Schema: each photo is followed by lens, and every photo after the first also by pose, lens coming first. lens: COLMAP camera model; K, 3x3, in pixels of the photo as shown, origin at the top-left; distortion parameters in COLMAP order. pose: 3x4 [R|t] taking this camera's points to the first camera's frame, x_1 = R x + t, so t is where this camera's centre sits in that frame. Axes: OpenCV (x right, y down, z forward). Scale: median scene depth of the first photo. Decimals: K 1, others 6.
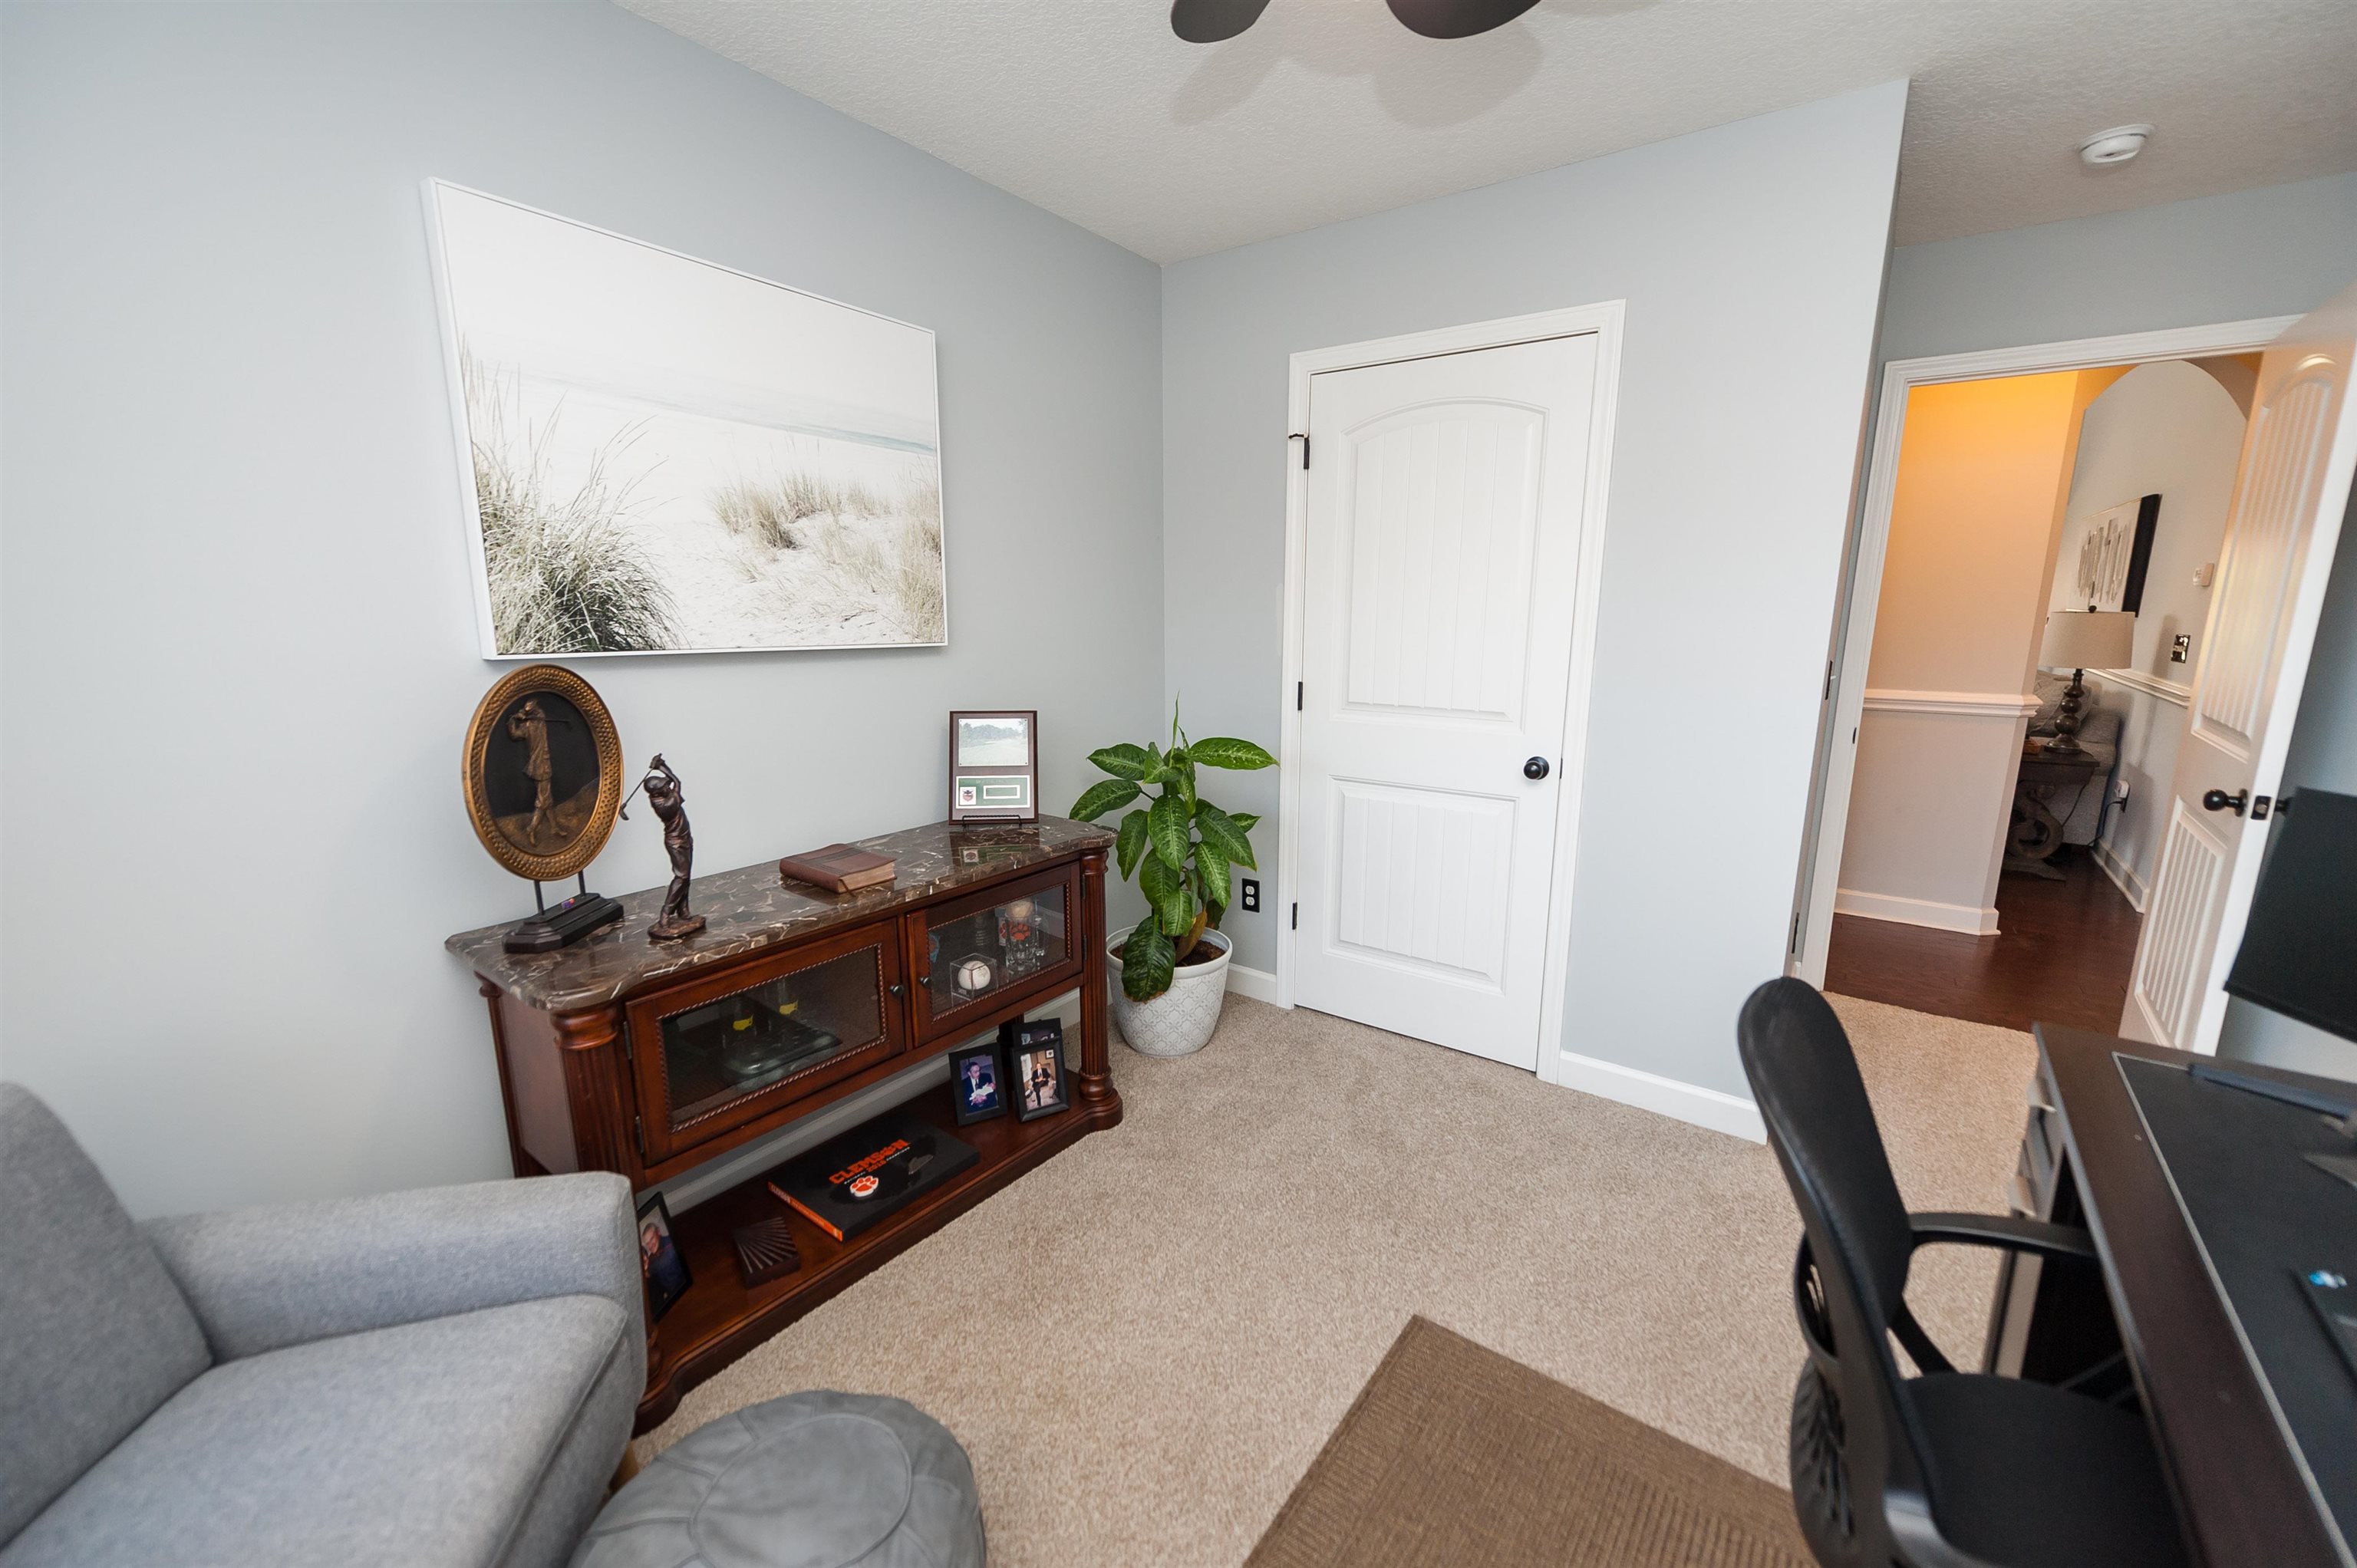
lens RADIAL K [[915.3, 0, 1188.2], [0, 915.3, 786.8], [0, 0, 1]] dist [-0.000326, -0.000202]
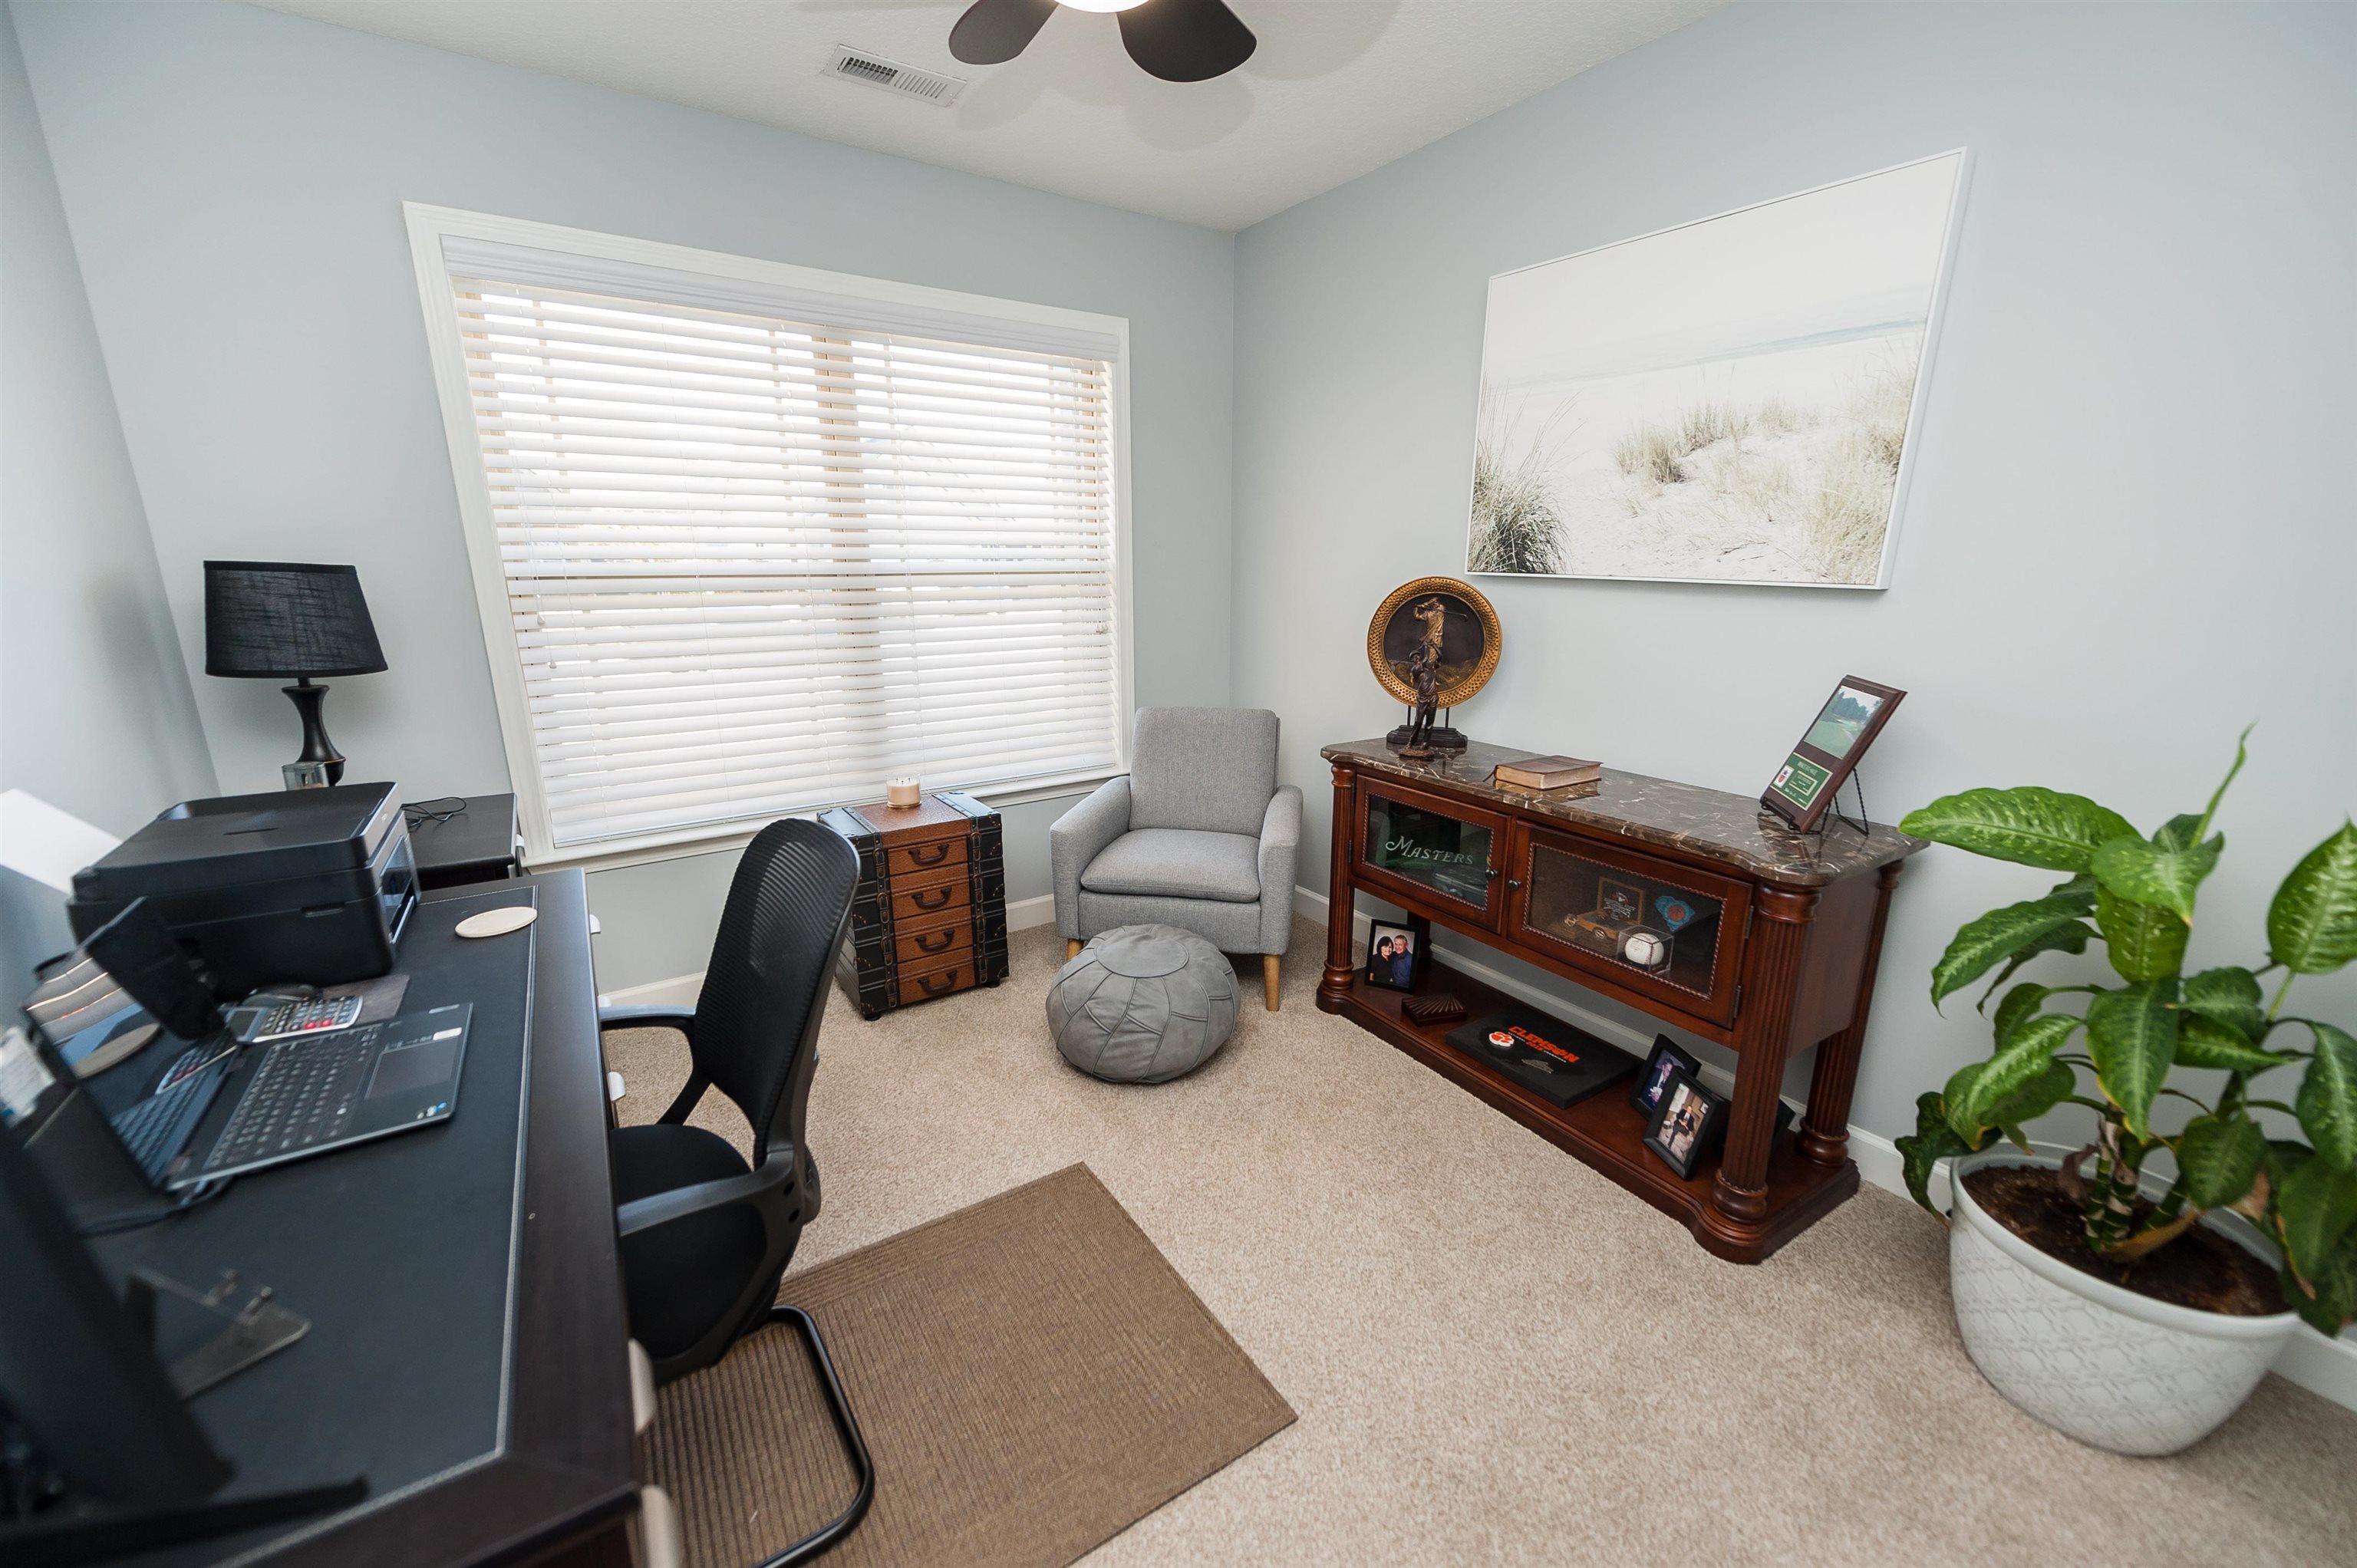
lens RADIAL K [[915.3, 0, 1188.2], [0, 915.3, 786.8], [0, 0, 1]] dist [-0.000326, -0.000202]
pose [[-0.336390, 0.233149, -0.912405, 0.779072], [-0.183232, 0.934147, 0.306260, -0.153358], [0.923725, 0.270204, -0.271518, 0.859696]]
